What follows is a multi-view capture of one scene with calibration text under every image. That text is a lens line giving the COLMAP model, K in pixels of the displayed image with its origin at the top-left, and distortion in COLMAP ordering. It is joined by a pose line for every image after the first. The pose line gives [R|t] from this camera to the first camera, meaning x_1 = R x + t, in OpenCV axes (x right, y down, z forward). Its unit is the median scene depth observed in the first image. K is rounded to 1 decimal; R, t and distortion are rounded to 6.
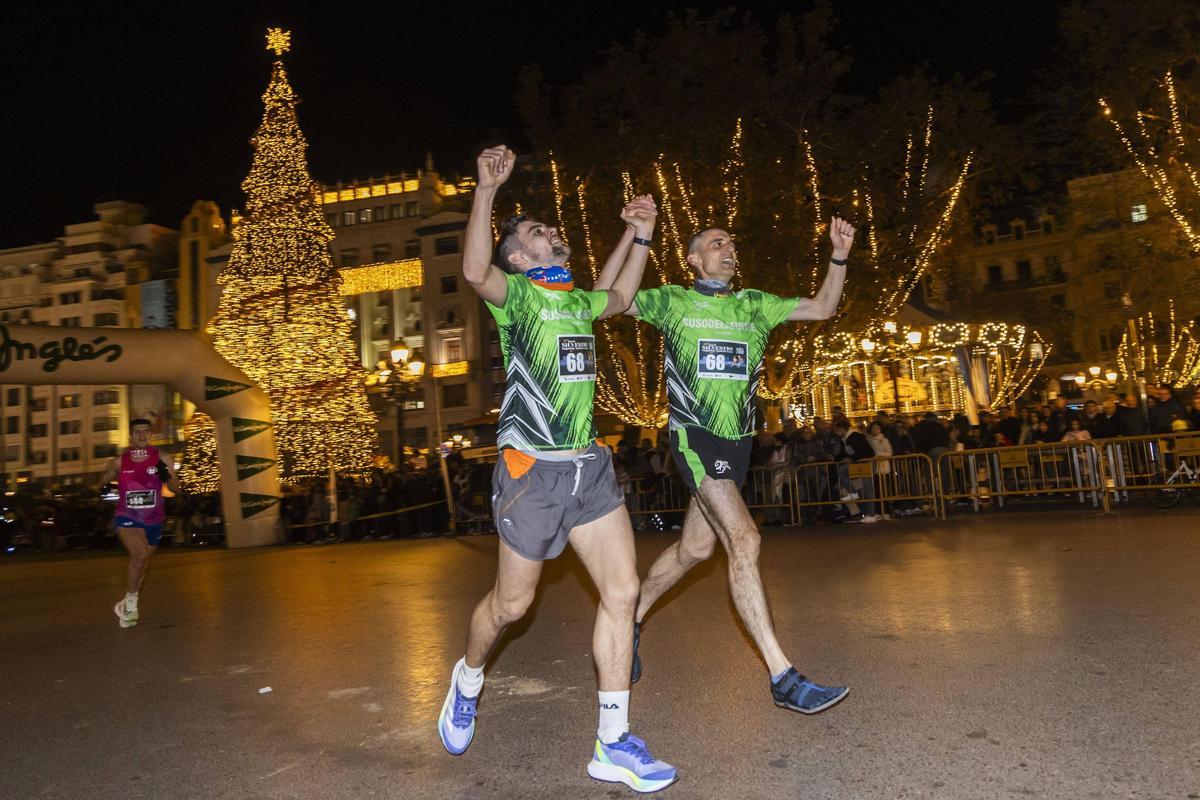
lens RADIAL K [[982.7, 0, 743.8], [0, 982.7, 321.0], [0, 0, 1]] dist [0.005118, -0.001095]
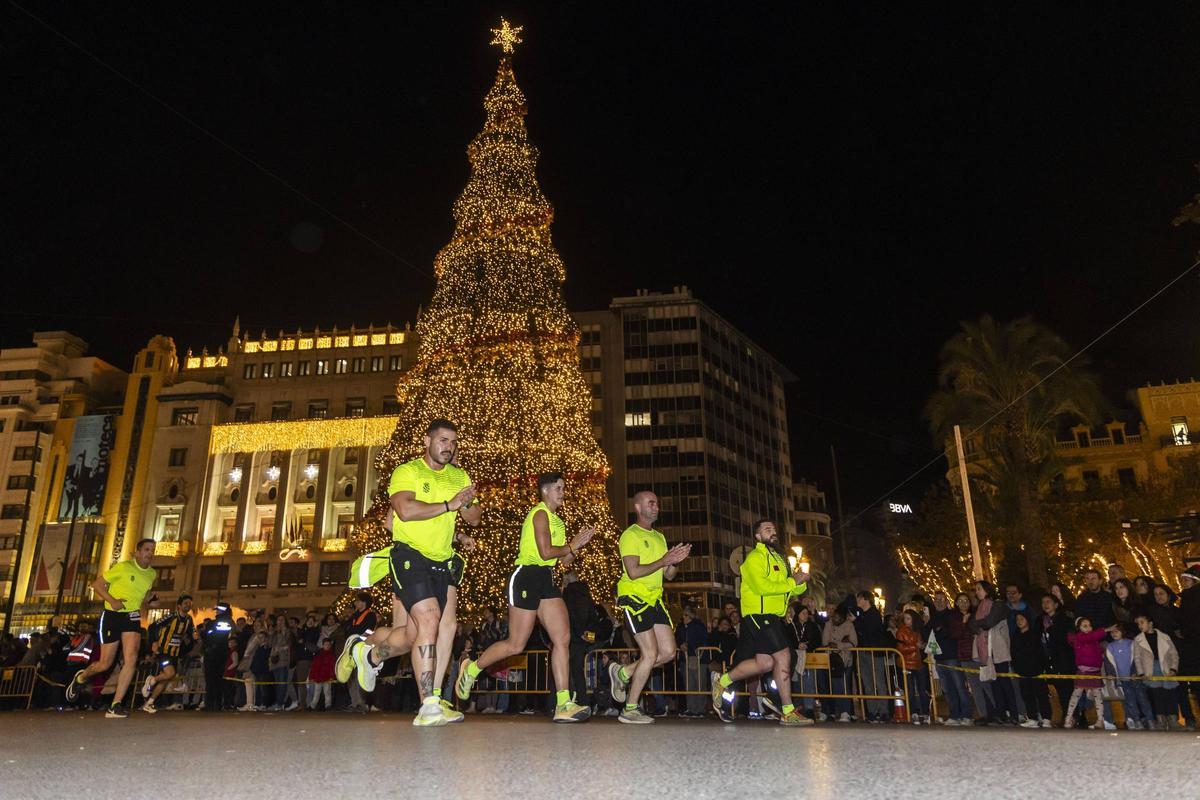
lens RADIAL K [[900.2, 0, 598.0], [0, 900.2, 368.9], [0, 0, 1]] dist [0.011118, 0.004228]
pose [[0.994773, 0.094794, 0.037959, -0.418651], [-0.085344, 0.975940, -0.200642, 0.105264], [-0.056065, 0.196353, 0.978929, 0.375455]]
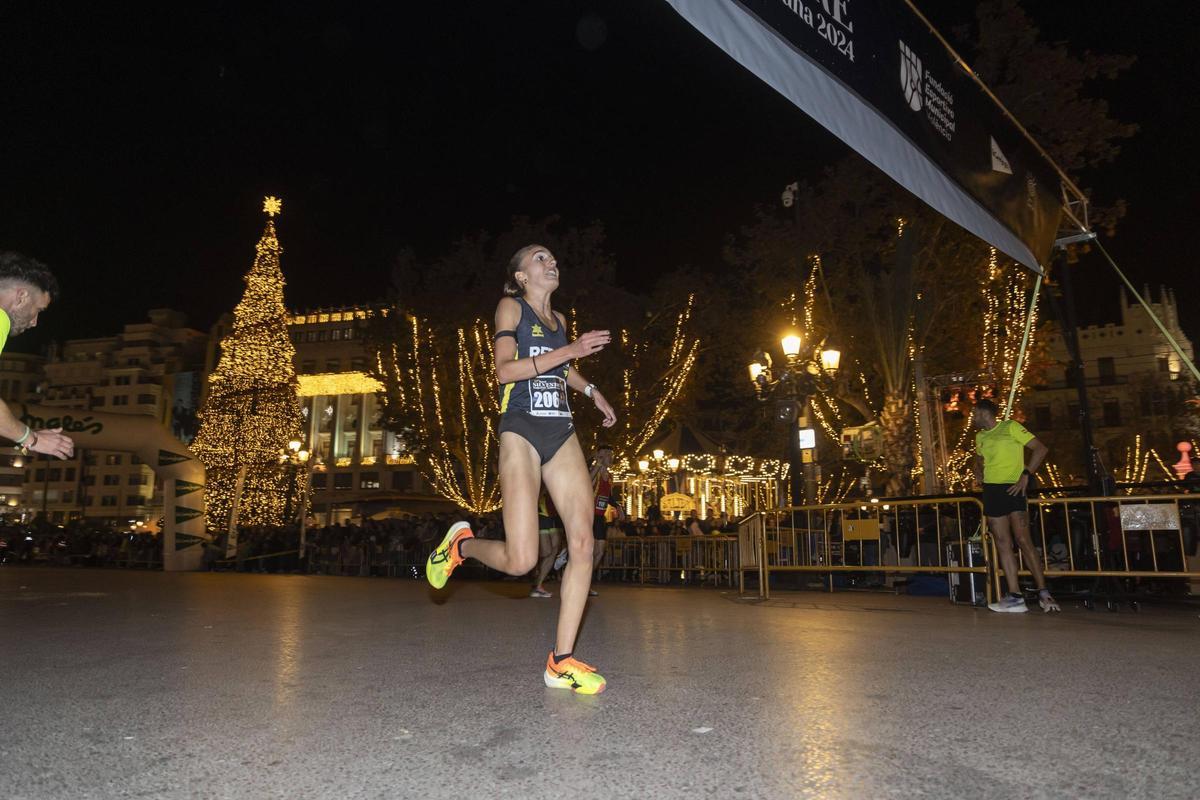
lens RADIAL K [[815.1, 0, 618.8], [0, 815.1, 404.1], [0, 0, 1]] dist [0.004901, -0.003787]
pose [[0.994829, 0.077408, -0.065753, 0.100769], [-0.080015, 0.996069, -0.037994, -0.009415], [0.062553, 0.043058, 0.997112, -0.079502]]
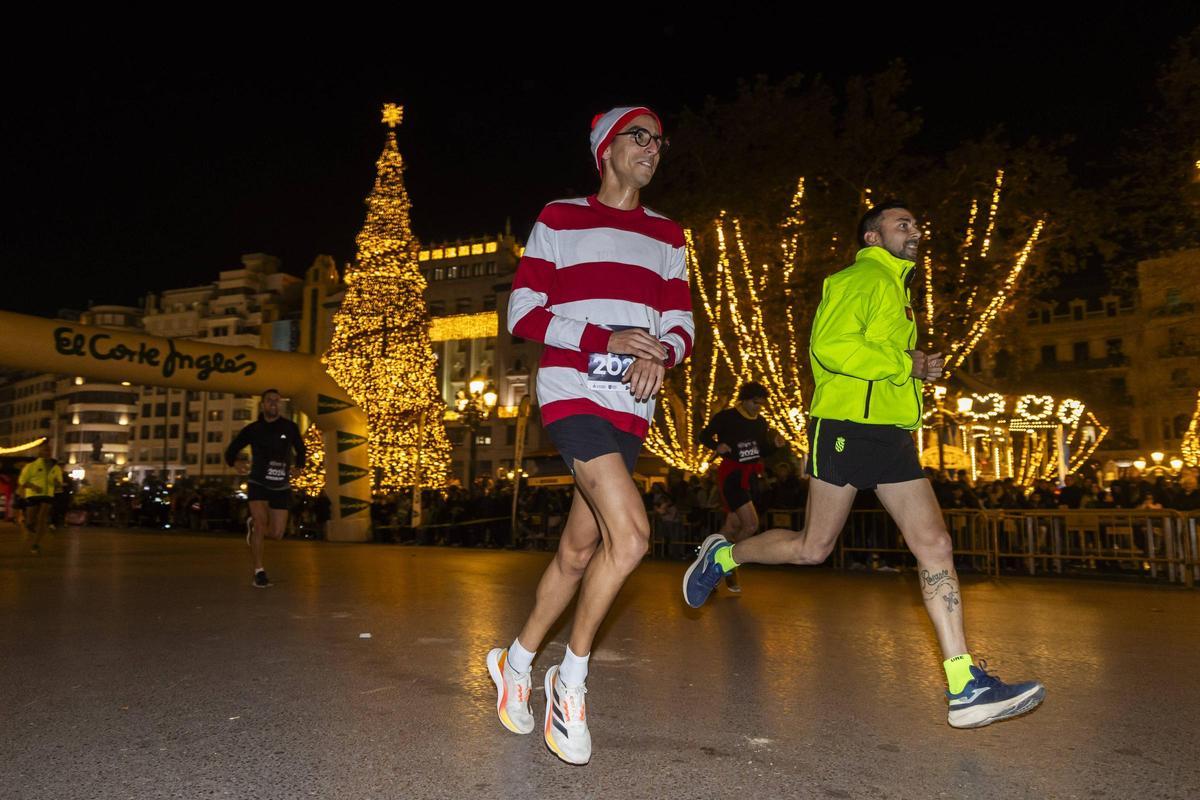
lens RADIAL K [[904.0, 0, 572.1], [0, 904.0, 402.0], [0, 0, 1]] dist [0.006485, -0.005381]
pose [[0.972148, 0.068944, -0.224000, -0.004875], [-0.063983, 0.997520, 0.029340, 0.007549], [0.225467, -0.014190, 0.974147, 0.007564]]
